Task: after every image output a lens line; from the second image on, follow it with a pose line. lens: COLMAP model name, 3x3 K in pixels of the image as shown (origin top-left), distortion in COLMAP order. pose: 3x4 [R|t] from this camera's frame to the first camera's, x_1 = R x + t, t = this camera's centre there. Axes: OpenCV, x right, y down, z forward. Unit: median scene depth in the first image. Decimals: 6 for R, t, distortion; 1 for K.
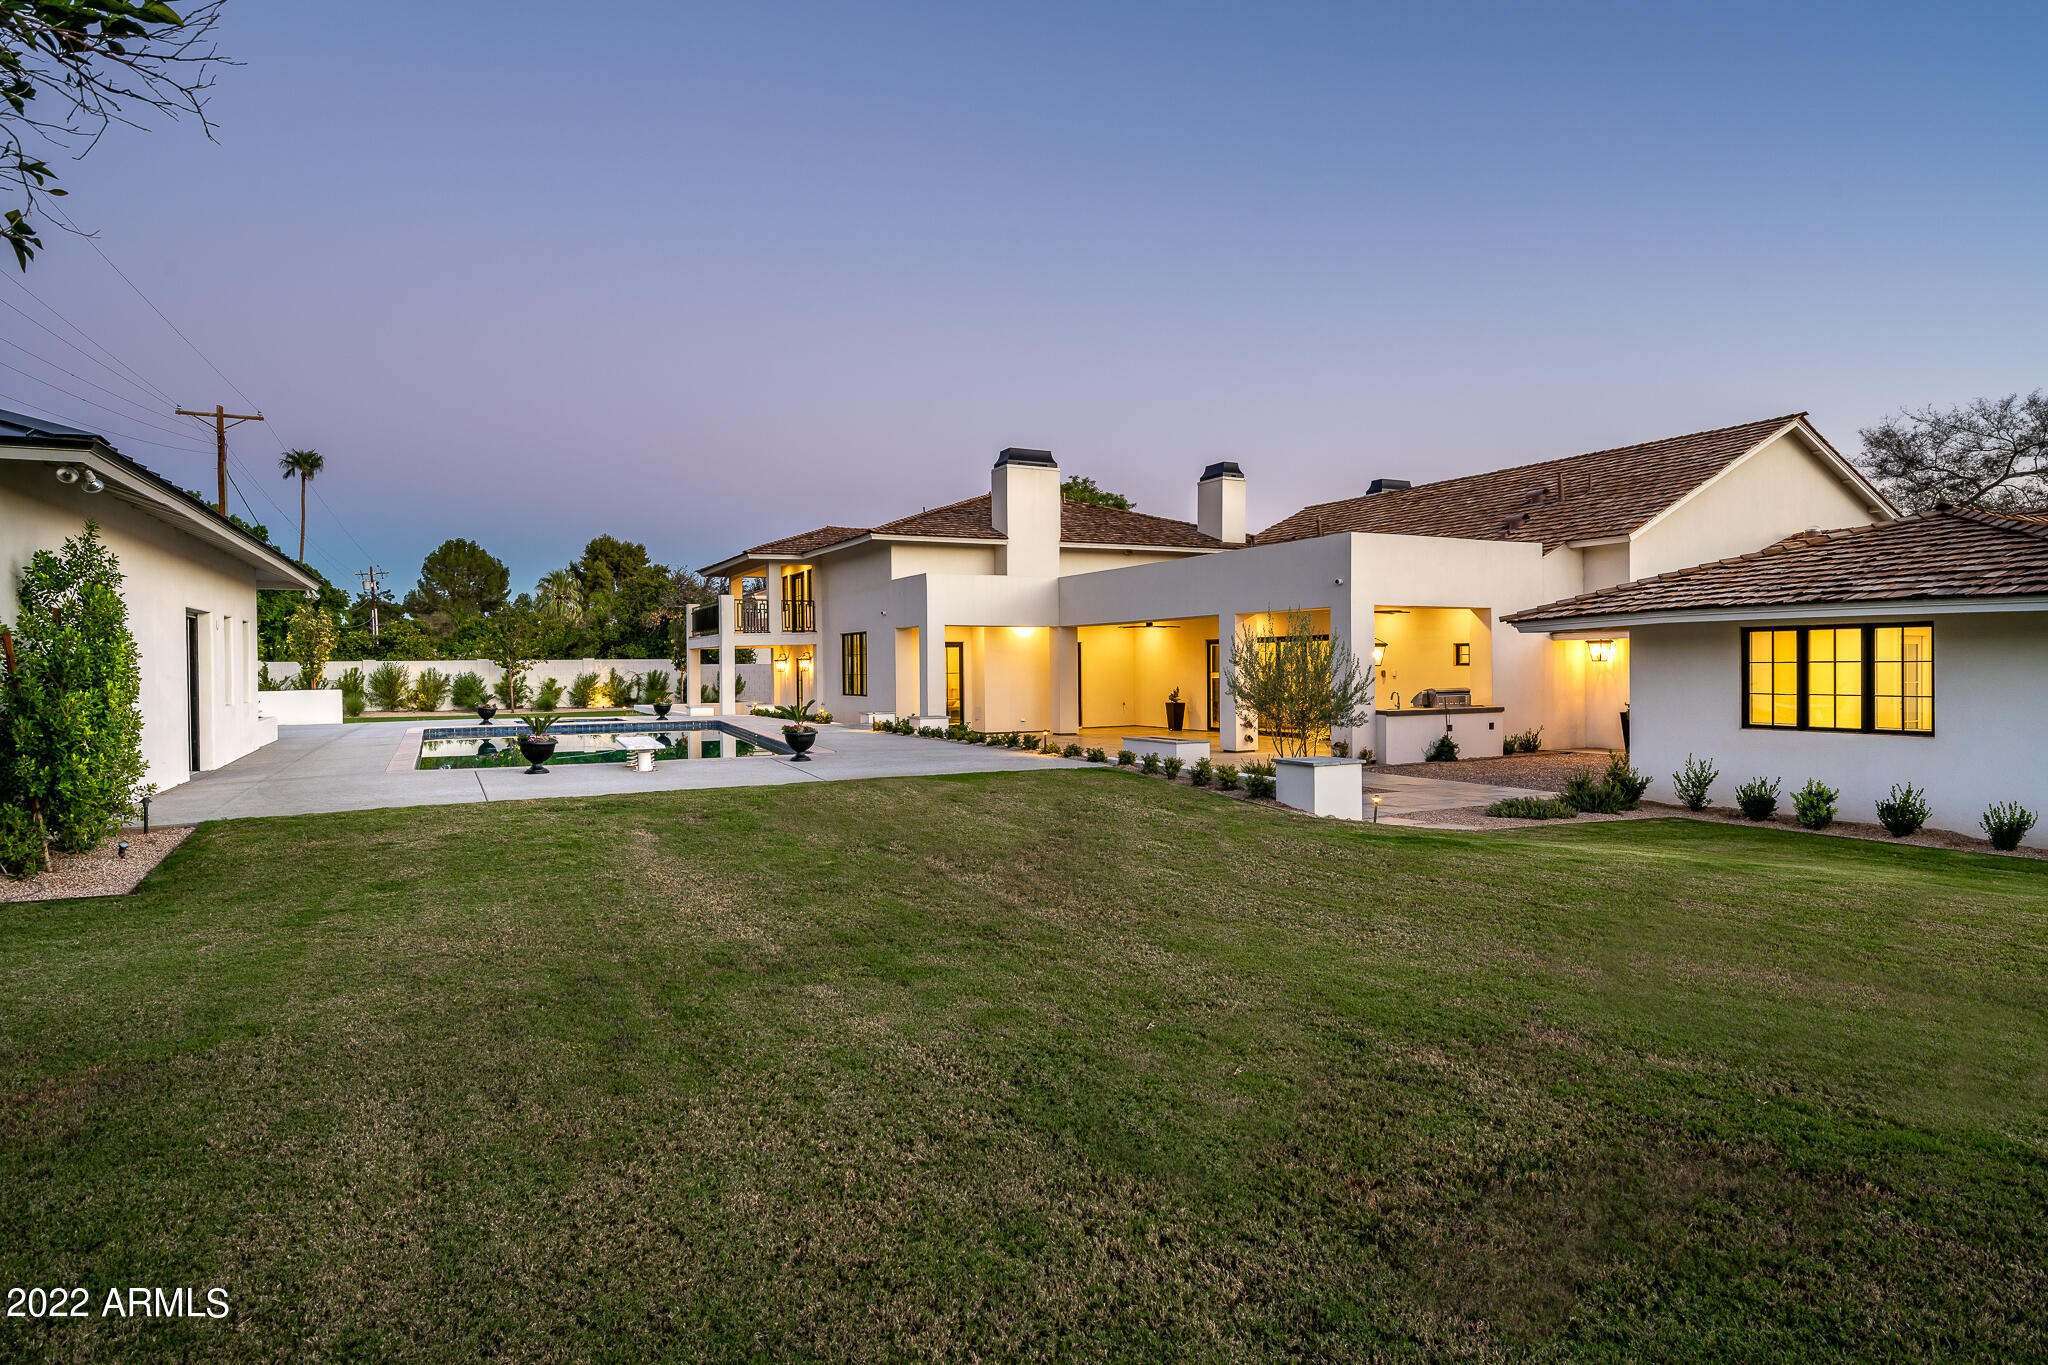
lens RADIAL K [[1189.7, 0, 1024.0], [0, 1189.7, 682.5], [0, 0, 1]] dist [-0.000296, -0.001307]
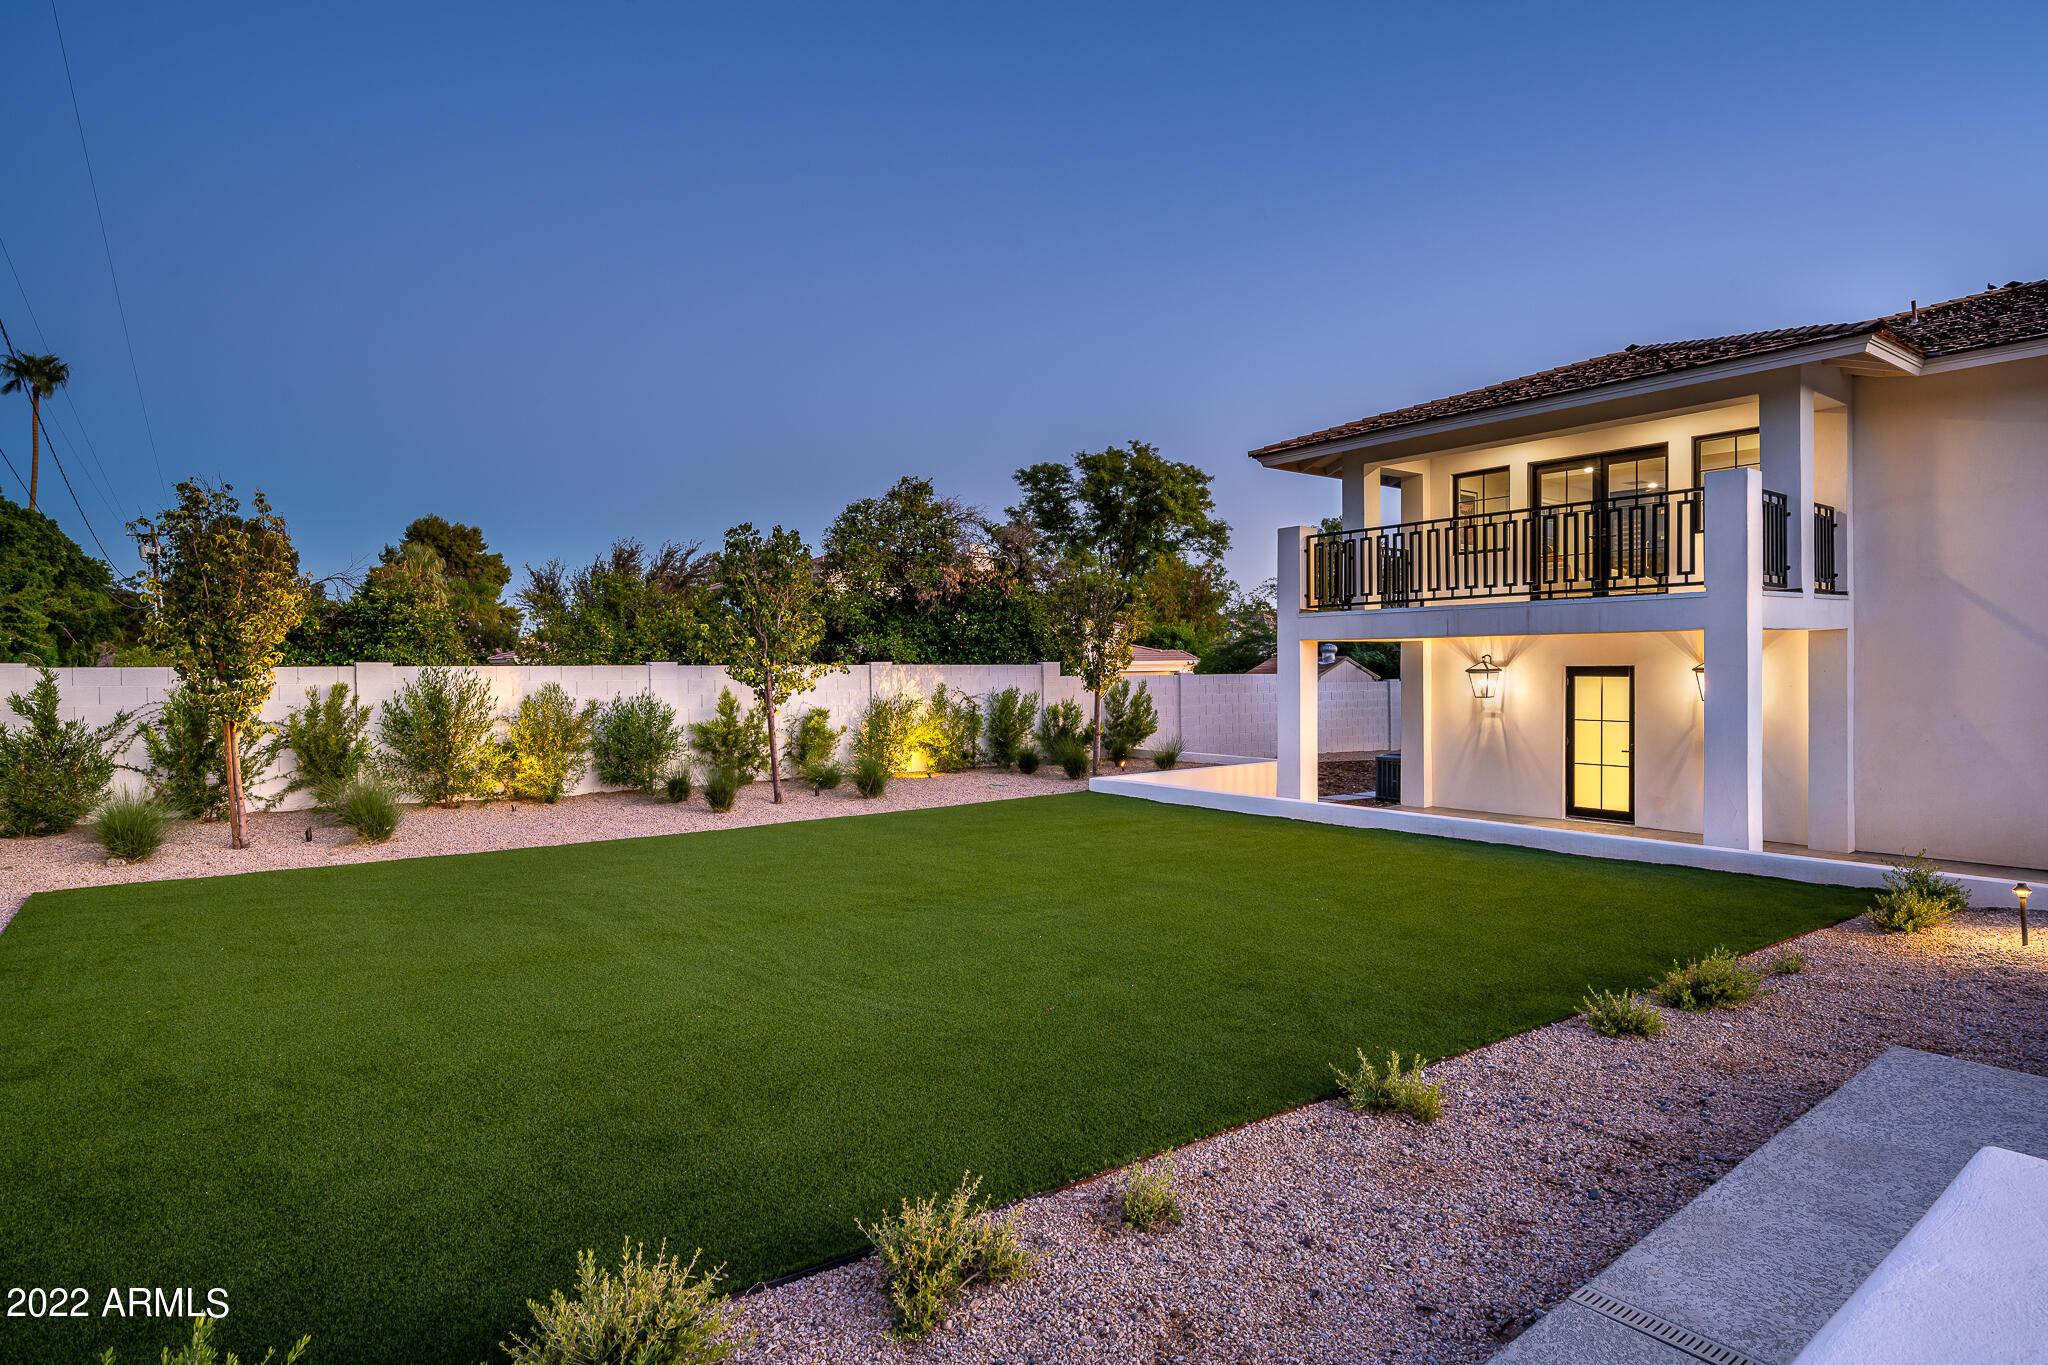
lens RADIAL K [[1079.6, 0, 1002.8], [0, 1079.6, 653.7], [0, 0, 1]] dist [0.019707, 0.000086]
pose [[0.980225, 0.005736, 0.197805, -0.459480], [-0.000443, 0.999641, -0.026795, -0.013994], [-0.197888, 0.026177, 0.979875, 0.684804]]
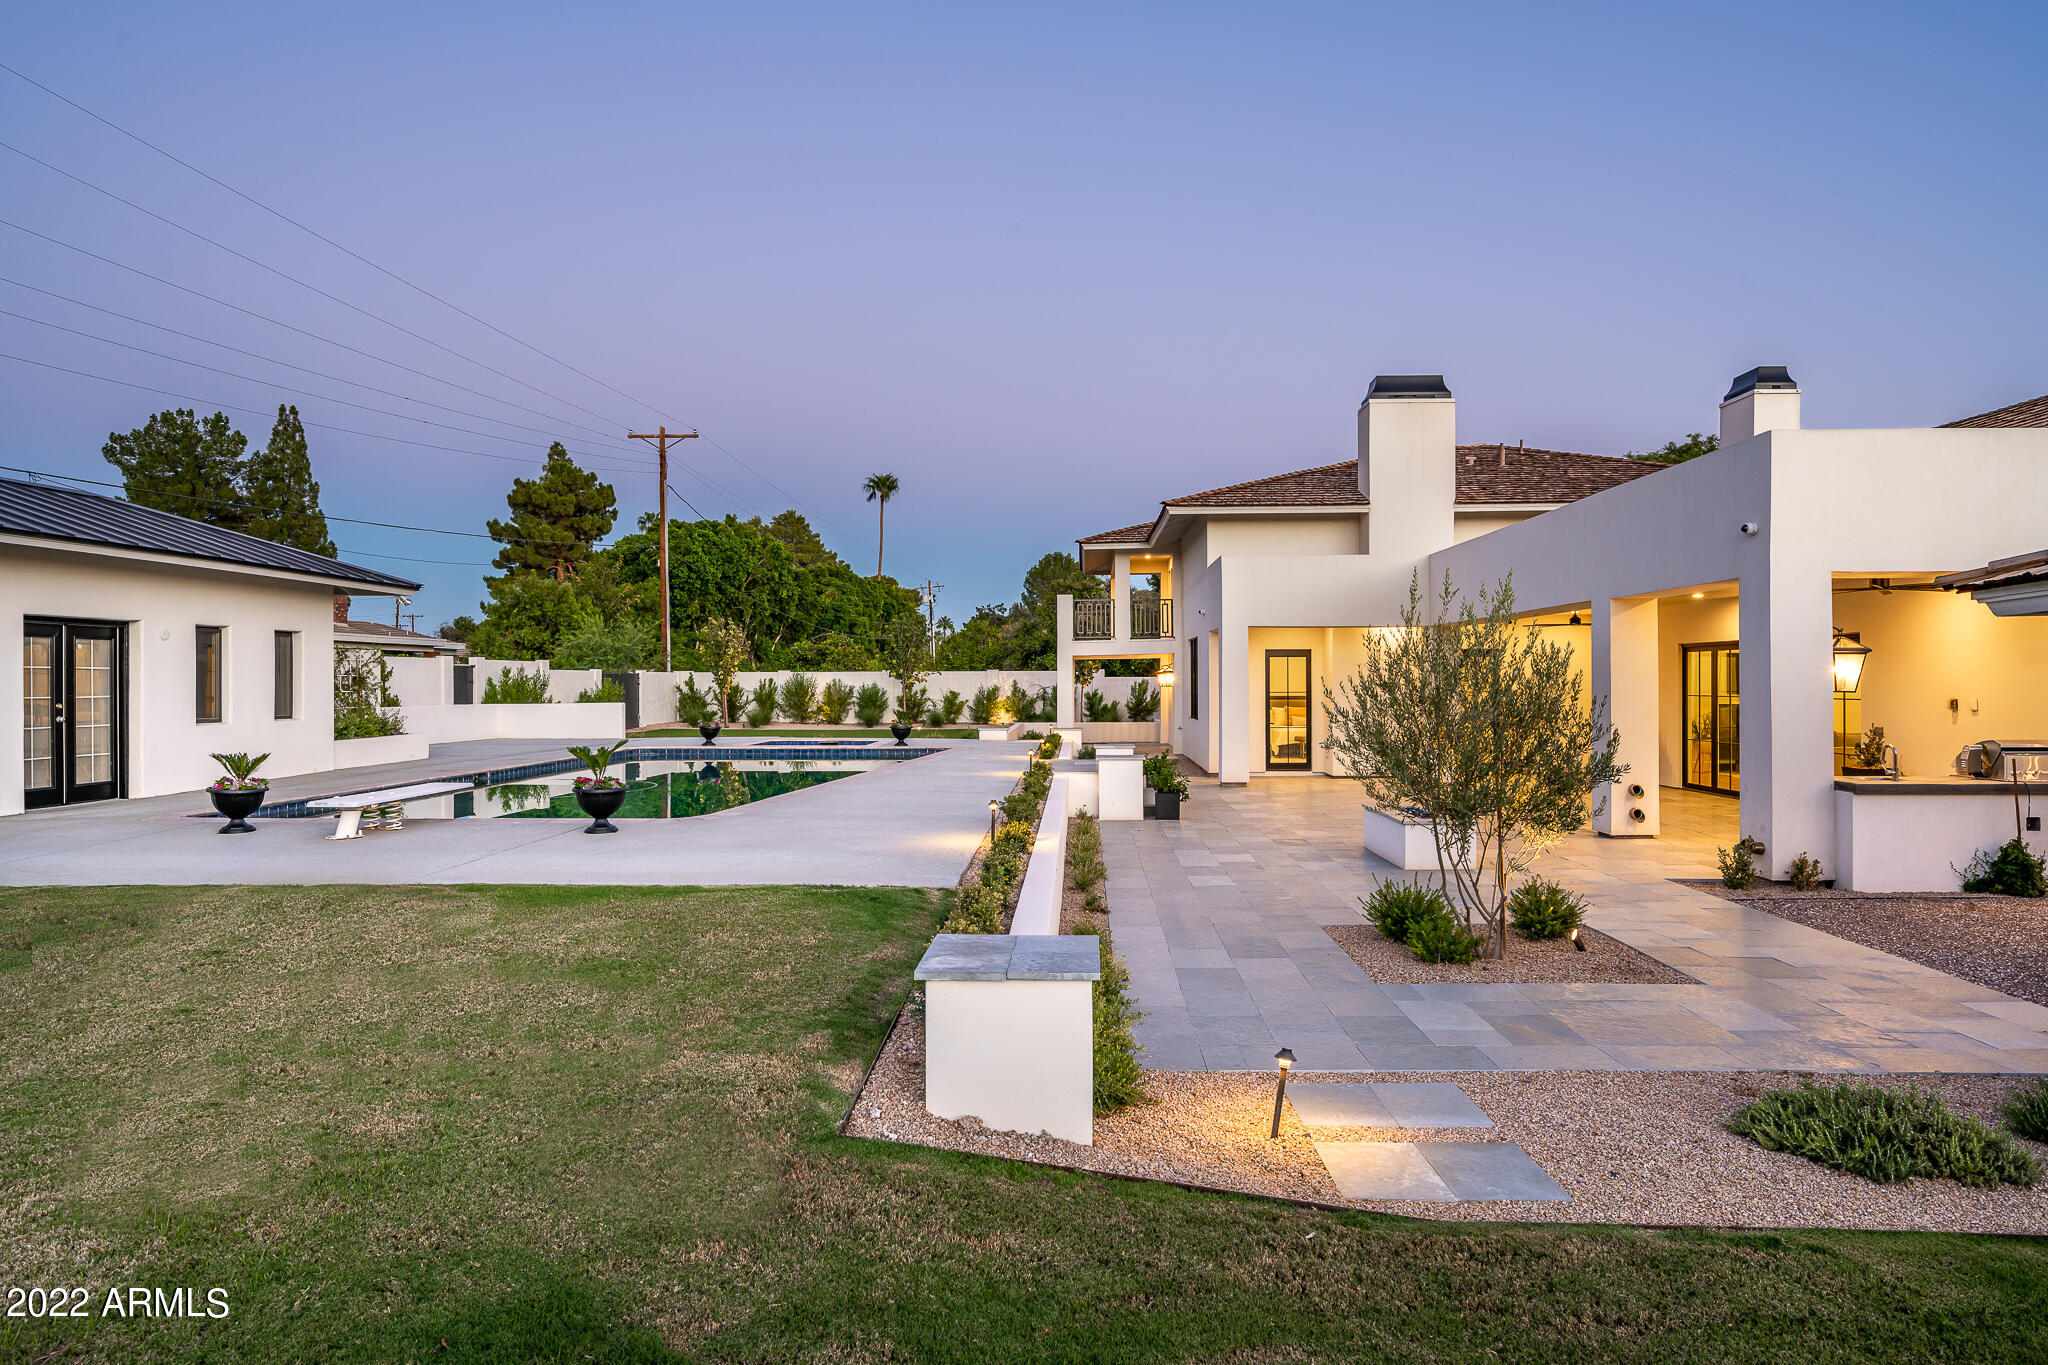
lens RADIAL K [[1245.2, 0, 1024.0], [0, 1245.2, 682.5], [0, 0, 1]] dist [-0.007844, 0.002296]
pose [[0.873148, 0.007747, -0.487393, 0.138288], [-0.011950, 0.999913, -0.005514, -0.006228], [0.487308, 0.010639, 0.873165, 0.206483]]
